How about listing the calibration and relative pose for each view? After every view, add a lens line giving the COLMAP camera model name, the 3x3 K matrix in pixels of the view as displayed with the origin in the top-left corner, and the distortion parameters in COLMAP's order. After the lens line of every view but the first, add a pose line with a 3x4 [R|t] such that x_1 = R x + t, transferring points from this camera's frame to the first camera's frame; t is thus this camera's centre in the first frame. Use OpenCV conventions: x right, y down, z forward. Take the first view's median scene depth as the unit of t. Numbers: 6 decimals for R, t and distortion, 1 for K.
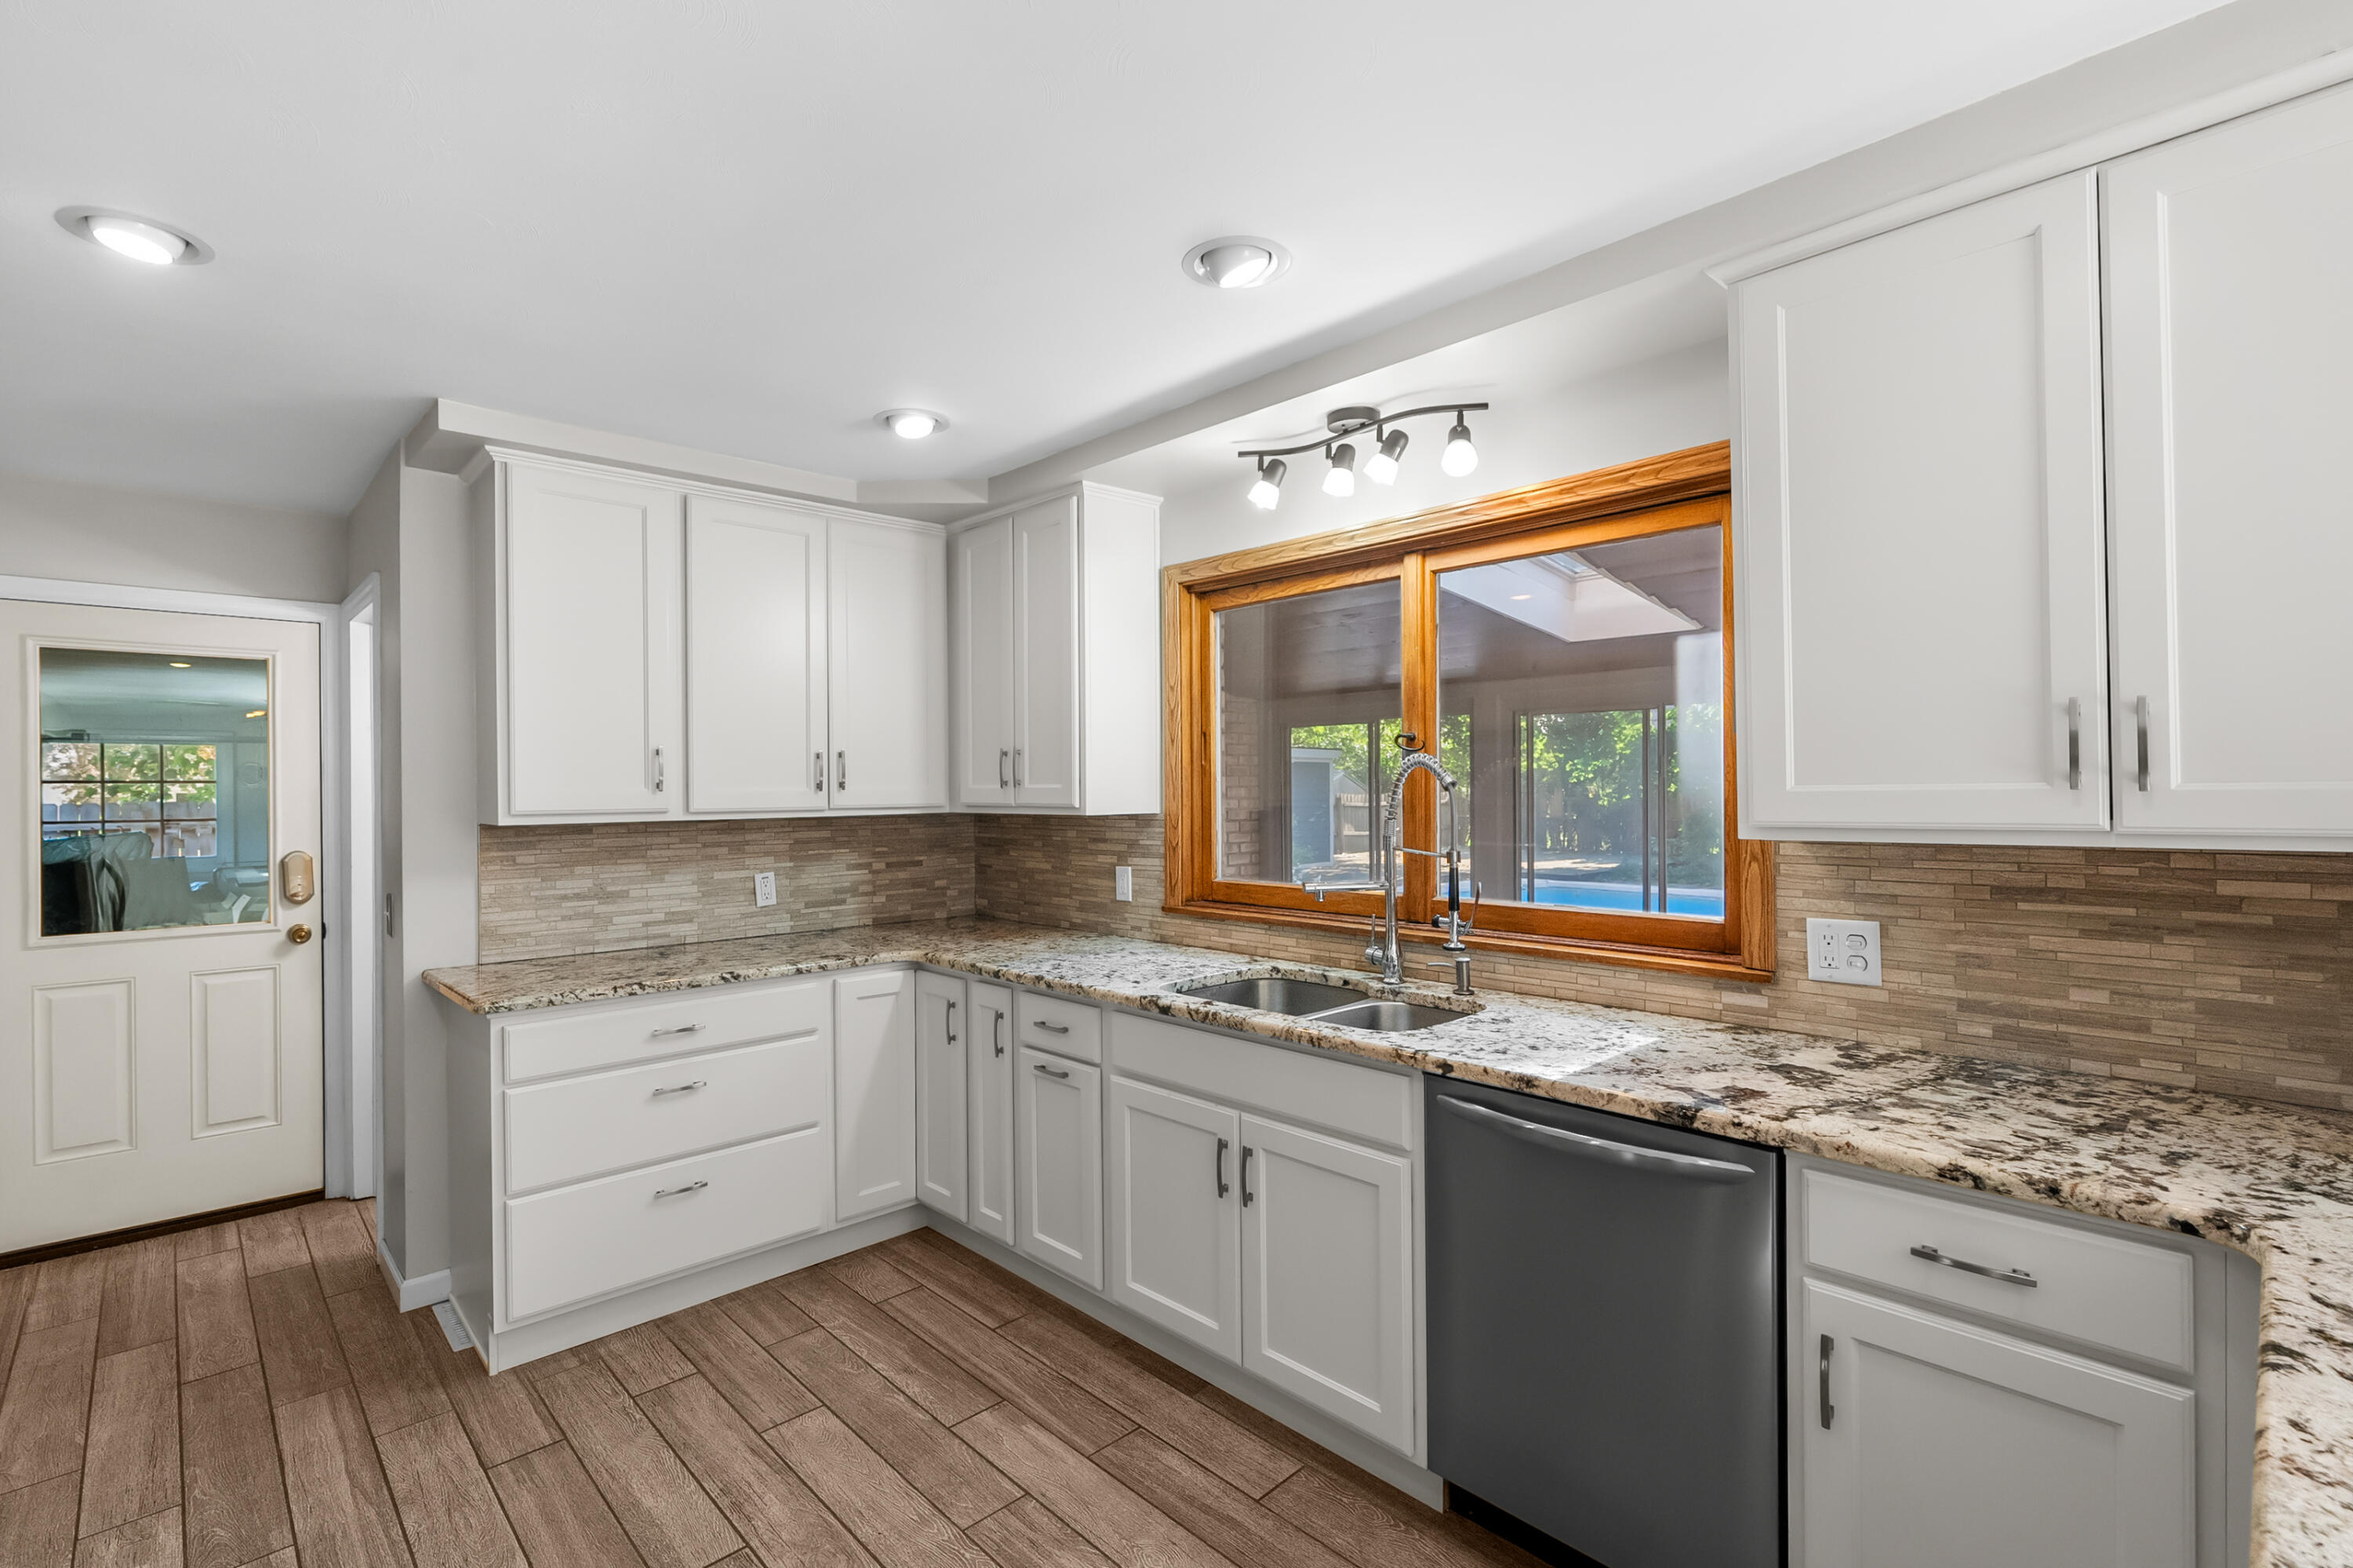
lens RADIAL K [[1080.0, 0, 1180.4], [0, 1080.0, 779.3], [0, 0, 1]] dist [-0.002807, -0.000318]
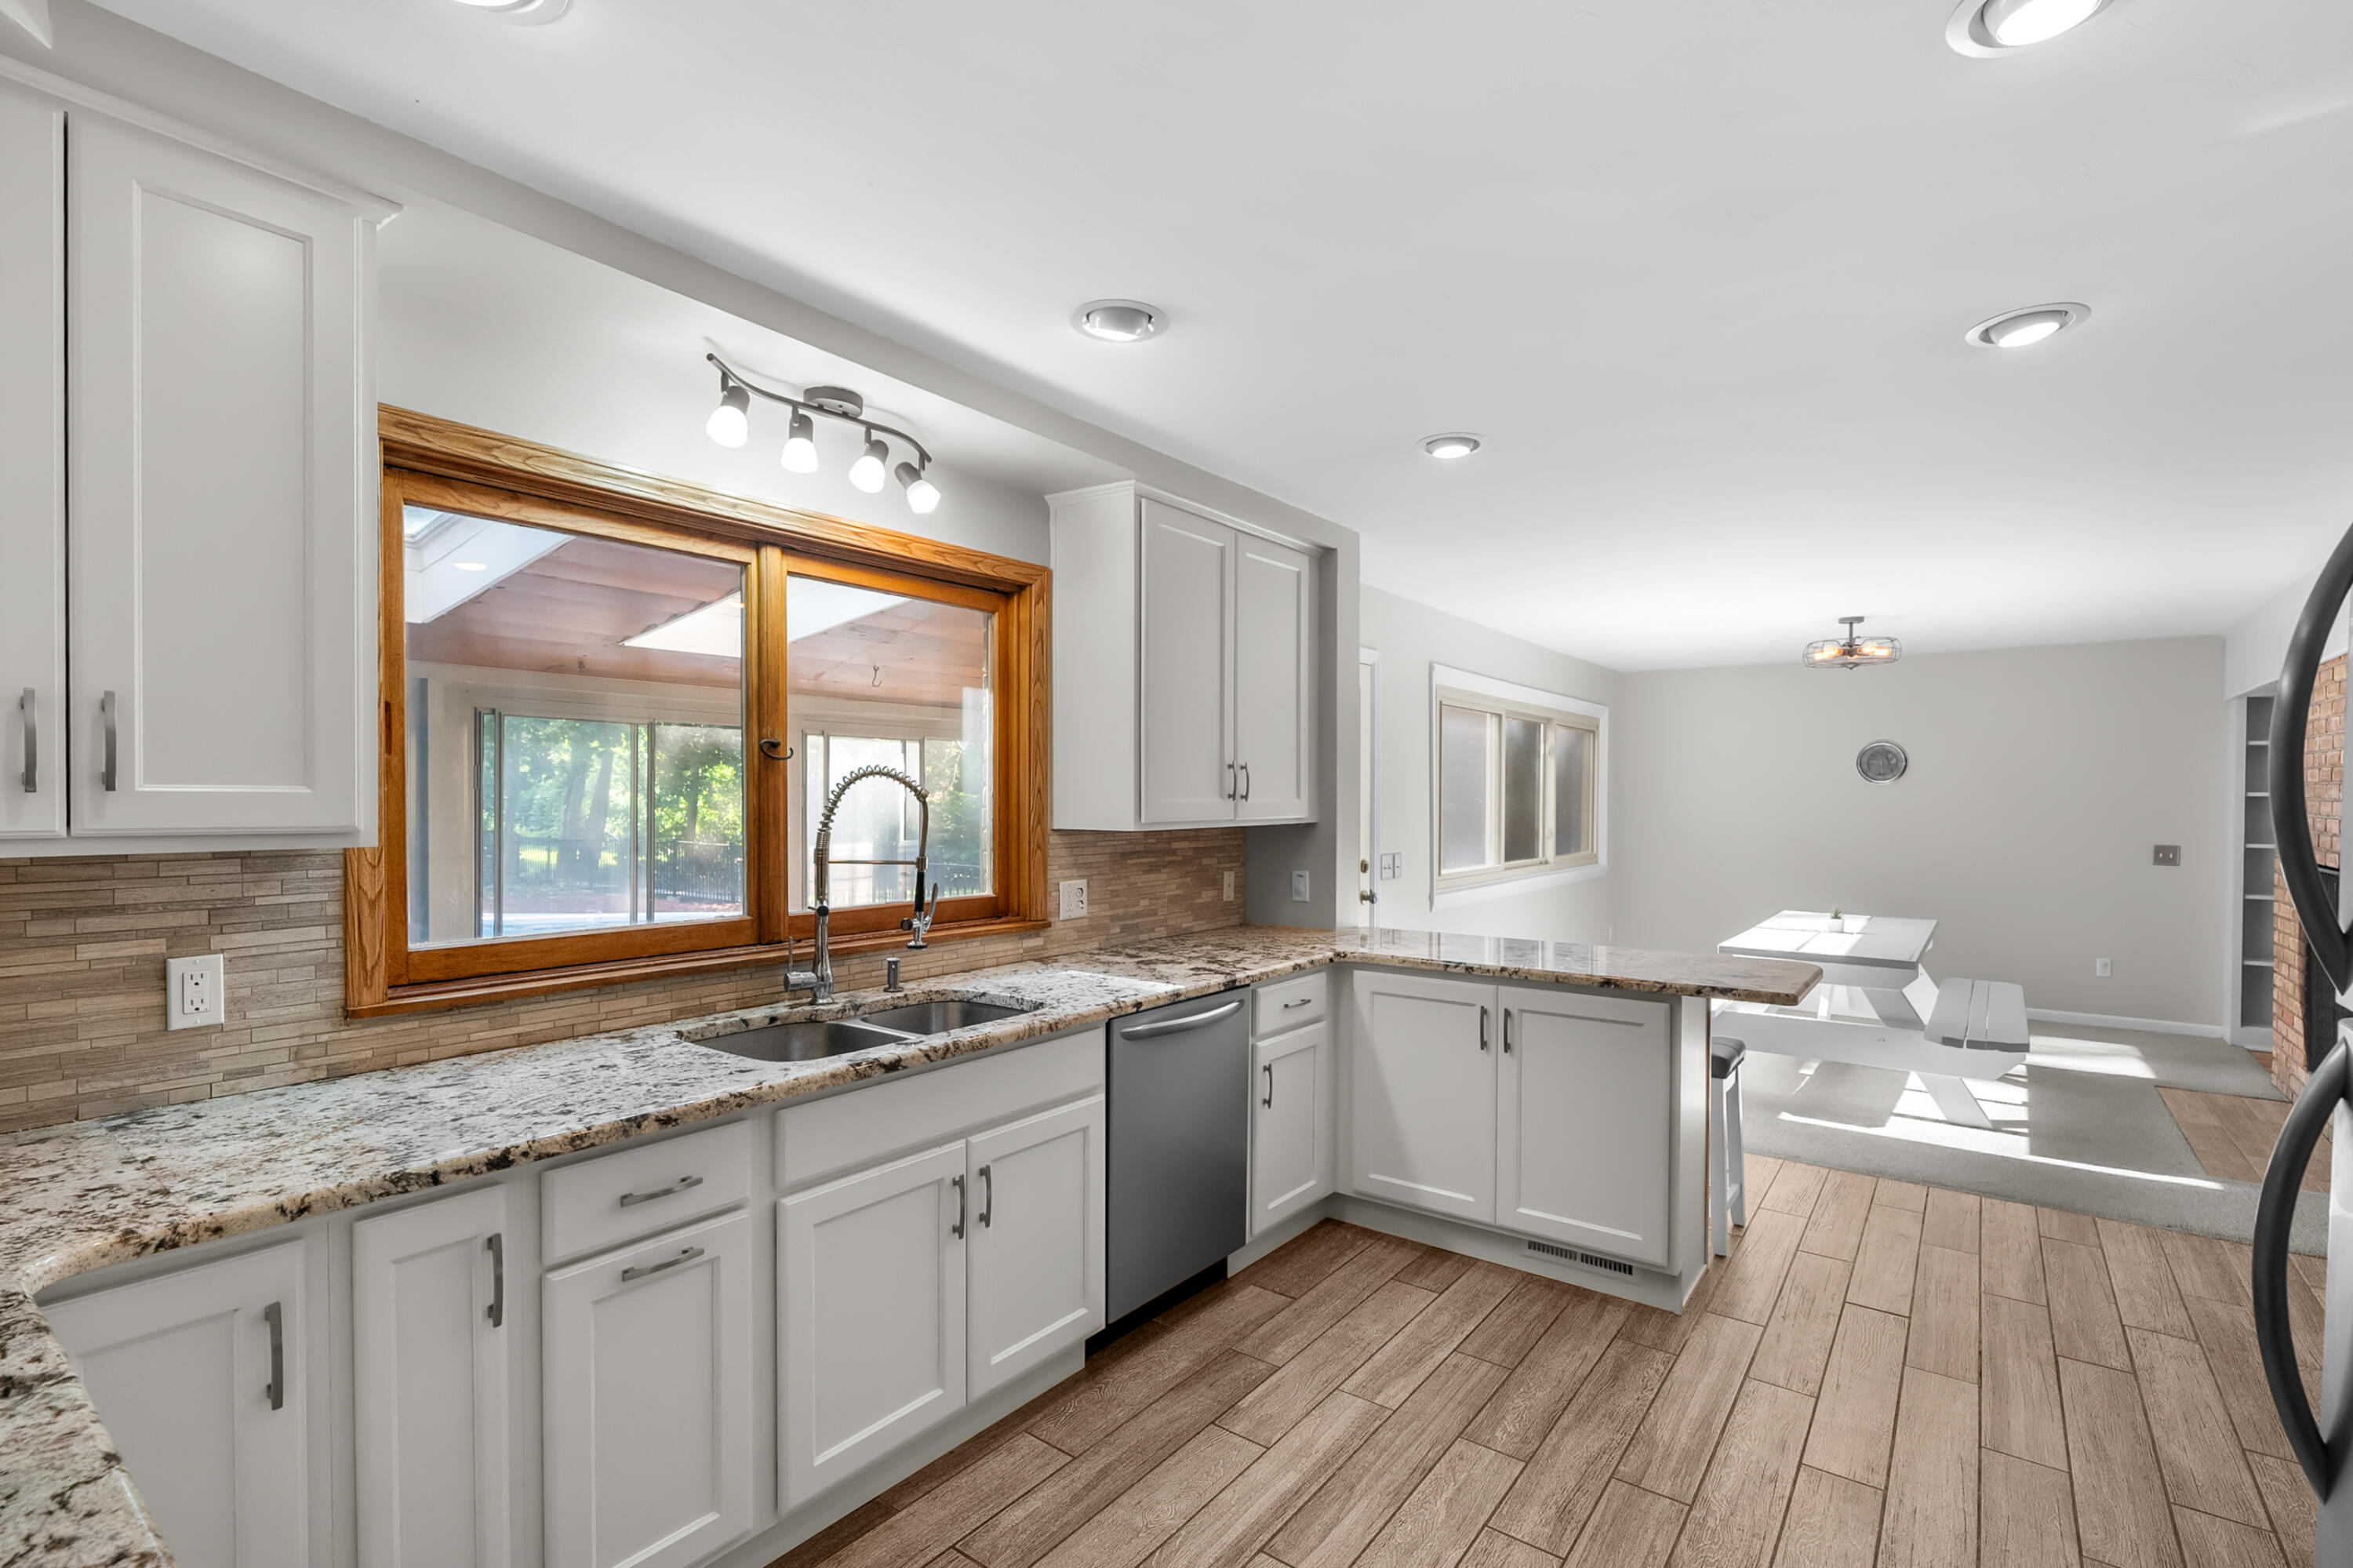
lens RADIAL K [[1080.0, 0, 1180.1], [0, 1080.0, 805.9], [0, 0, 1]] dist [-0.002807, -0.000318]
pose [[-0.168710, 0.001377, 0.985665, -0.847602], [-0.007284, 0.999970, -0.002644, 0.015636], [-0.985639, -0.007626, -0.168695, 0.907762]]
